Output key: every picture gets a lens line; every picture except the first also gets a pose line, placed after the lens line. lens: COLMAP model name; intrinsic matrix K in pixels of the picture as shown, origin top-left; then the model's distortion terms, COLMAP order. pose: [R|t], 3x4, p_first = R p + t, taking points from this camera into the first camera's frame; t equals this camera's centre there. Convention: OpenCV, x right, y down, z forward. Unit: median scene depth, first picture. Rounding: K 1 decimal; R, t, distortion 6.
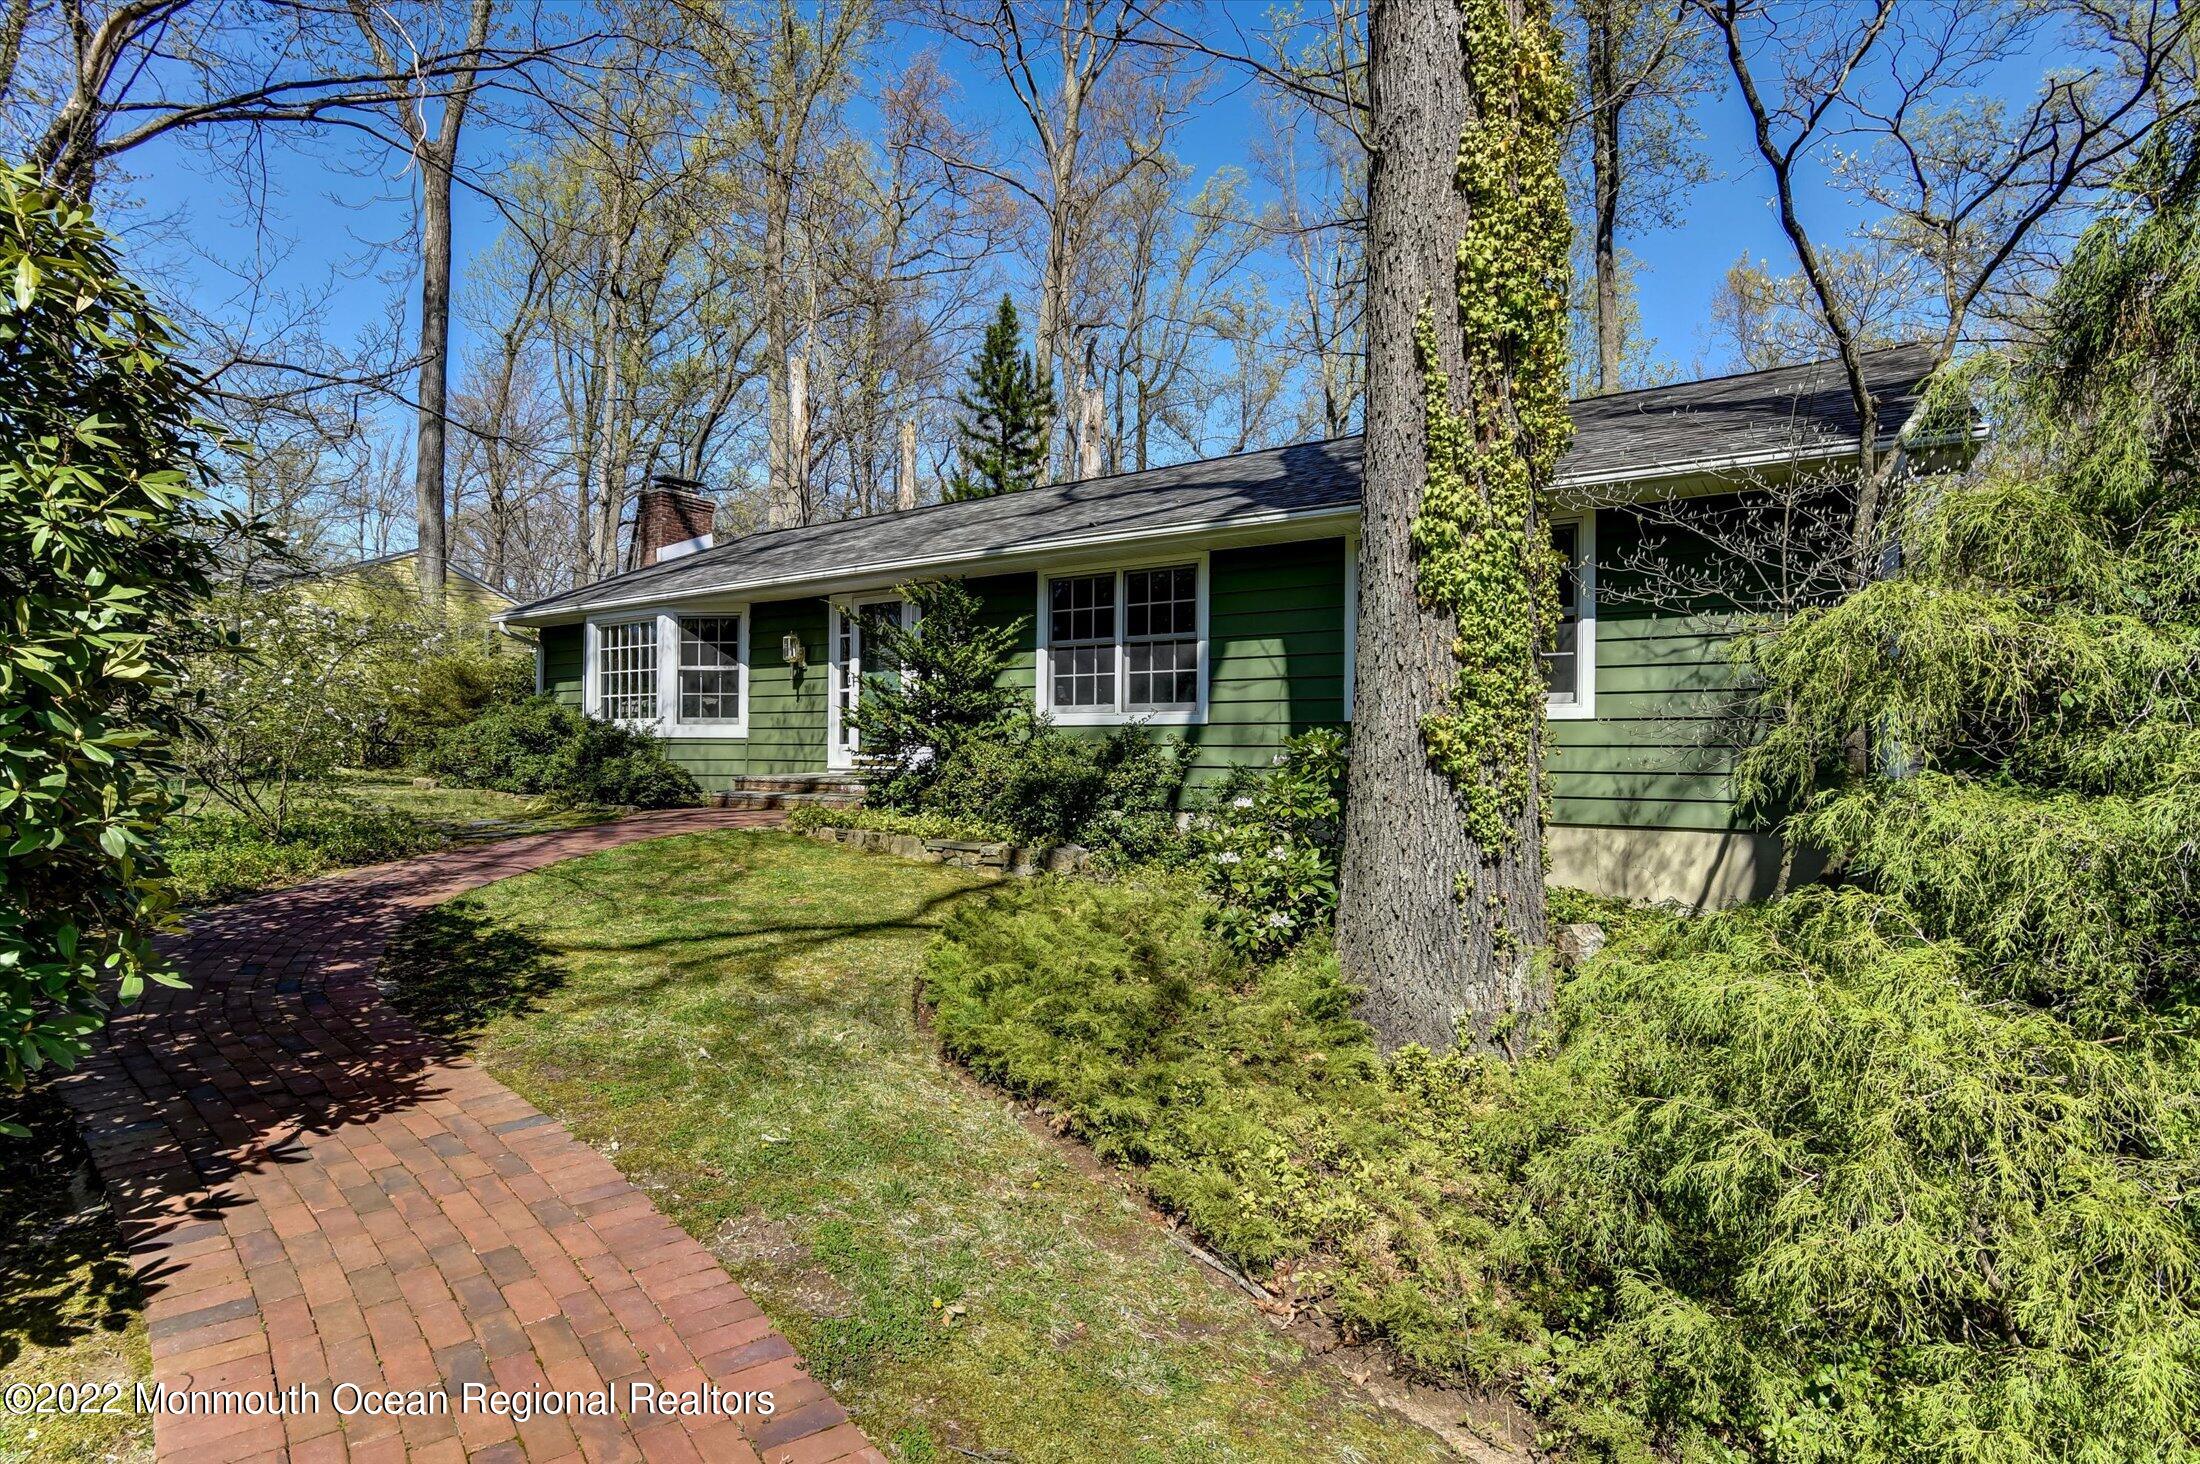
lens RADIAL K [[1092.8, 0, 1096.7], [0, 1092.8, 738.1], [0, 0, 1]] dist [-0.021136, -0.000473]
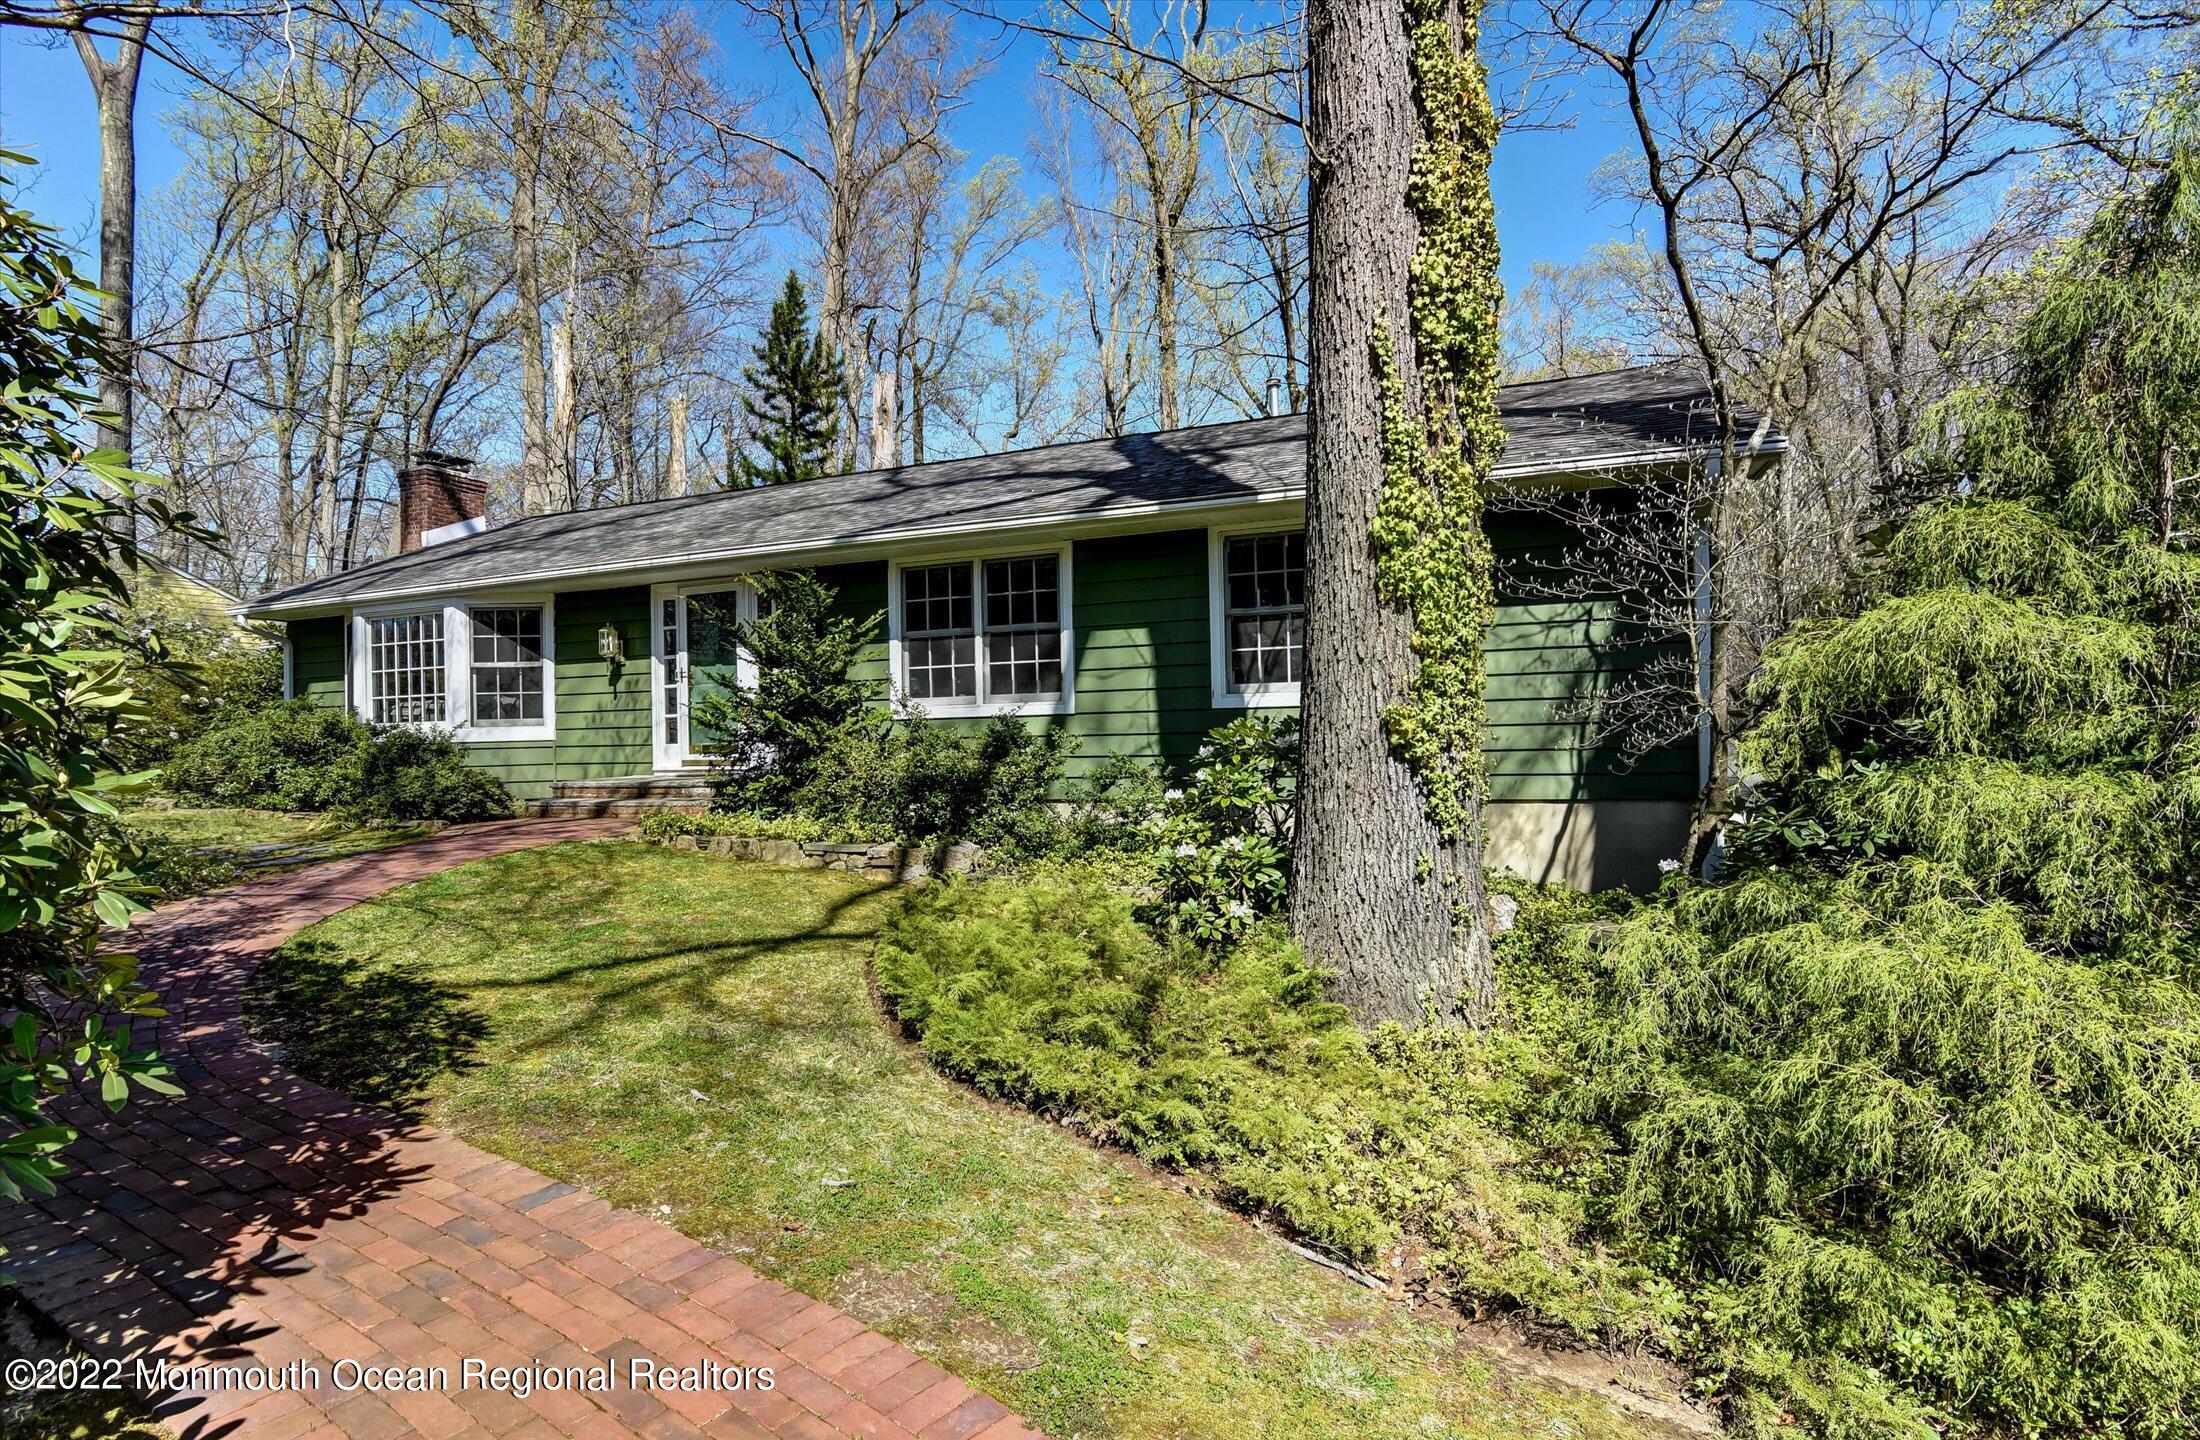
lens RADIAL K [[1097.0, 0, 1081.2], [0, 1097.0, 712.9], [0, 0, 1]] dist [-0.021011, 0.000742]
pose [[0.979598, -0.024749, 0.199435, -0.108328], [0.026527, 0.999629, -0.006245, -0.008504], [-0.199207, 0.011408, 0.979891, 0.016306]]
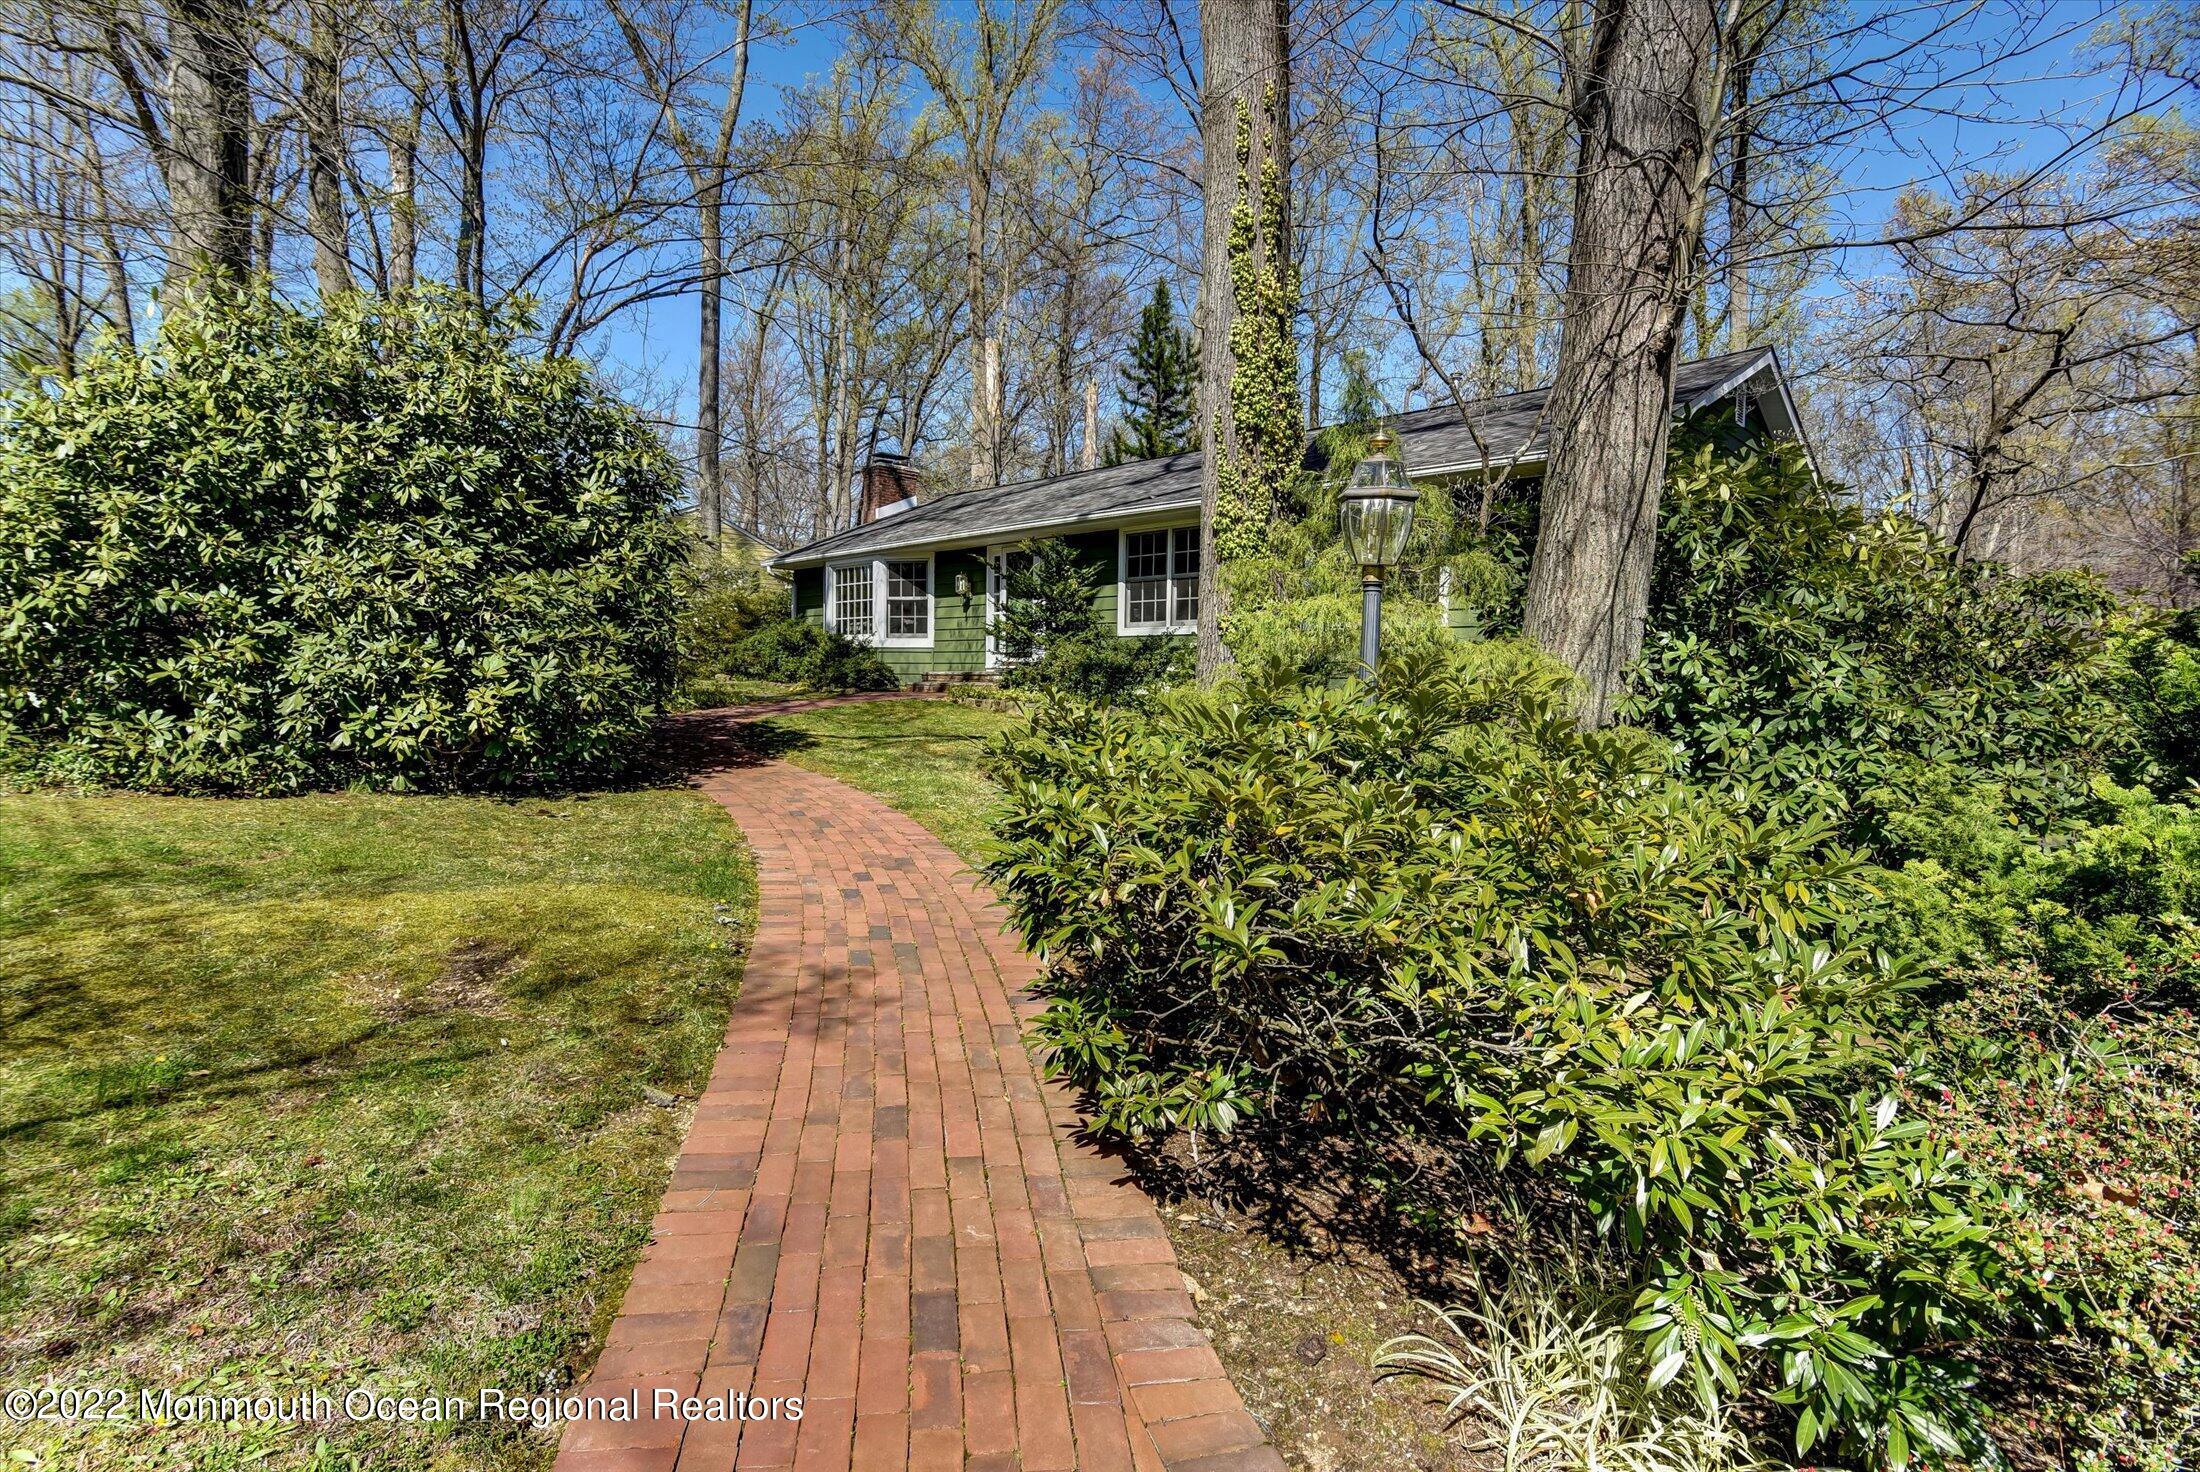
lens RADIAL K [[1102.9, 0, 1109.2], [0, 1102.9, 728.1], [0, 0, 1]] dist [-0.021472, -0.000009]
pose [[0.982660, 0.017369, -0.184603, 0.266325], [-0.008205, 0.998701, 0.050286, 0.047755], [0.185237, -0.047899, 0.981526, -0.574403]]
